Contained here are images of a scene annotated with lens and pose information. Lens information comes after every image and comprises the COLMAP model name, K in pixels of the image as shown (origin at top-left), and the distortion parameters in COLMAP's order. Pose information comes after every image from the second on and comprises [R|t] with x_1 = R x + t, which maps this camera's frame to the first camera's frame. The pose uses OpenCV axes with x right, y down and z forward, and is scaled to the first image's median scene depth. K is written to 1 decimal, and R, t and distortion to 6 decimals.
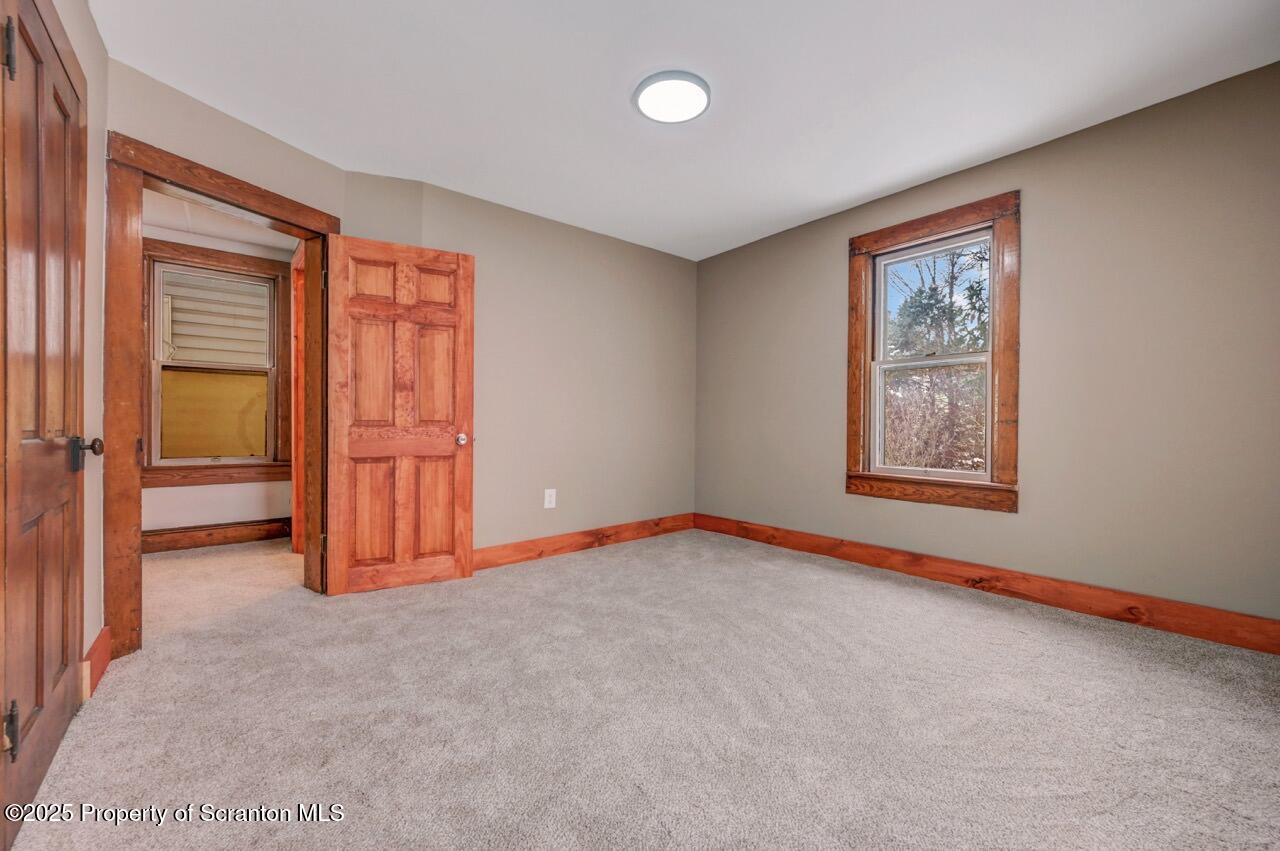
lens RADIAL K [[506.7, 0, 643.0], [0, 506.7, 423.2], [0, 0, 1]] dist [0.001358, -0.000051]
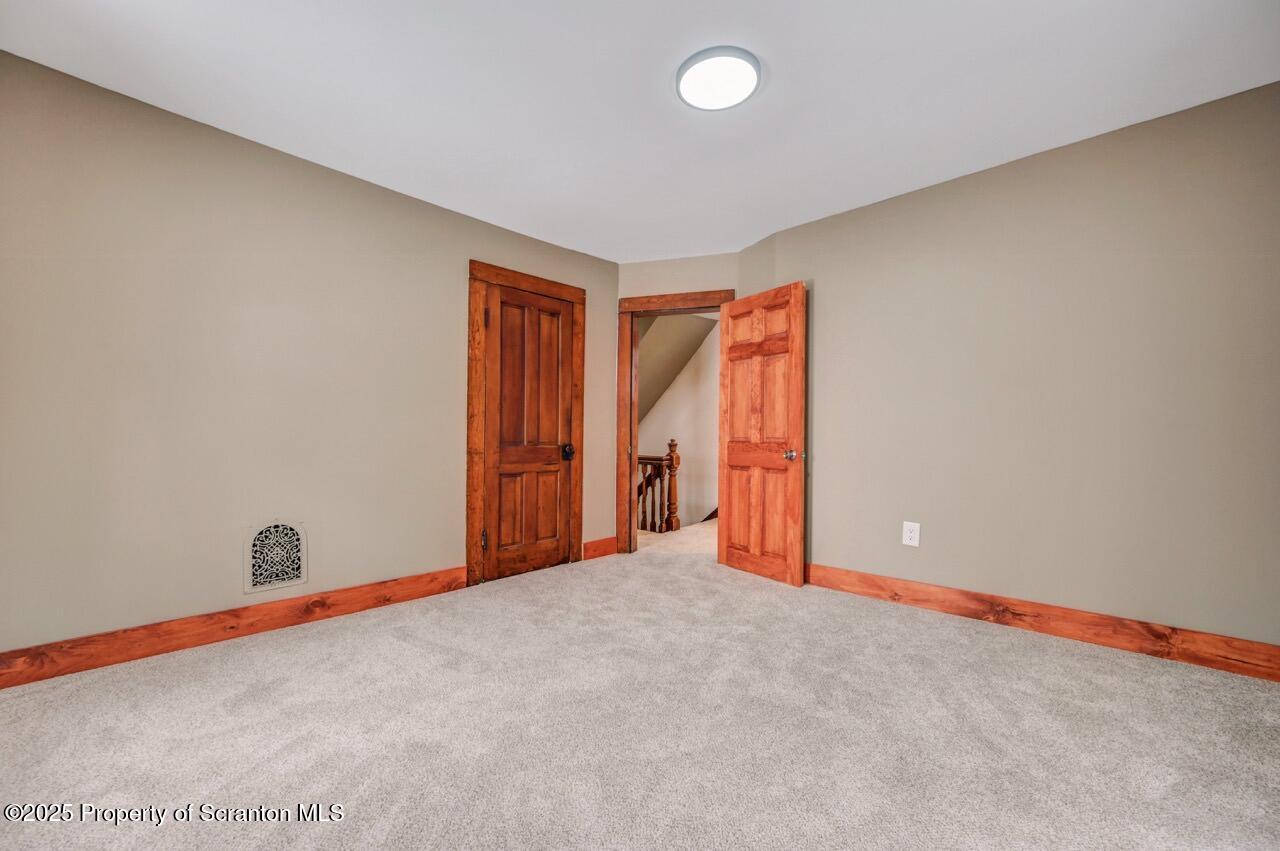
lens RADIAL K [[506.7, 0, 646.4], [0, 506.7, 425.4], [0, 0, 1]] dist [0.001358, -0.000051]
pose [[0.126027, -0.020389, -0.991817, 0.680000], [-0.001502, 0.999784, -0.020743, -0.008616], [0.992026, 0.004104, 0.125969, 0.568920]]
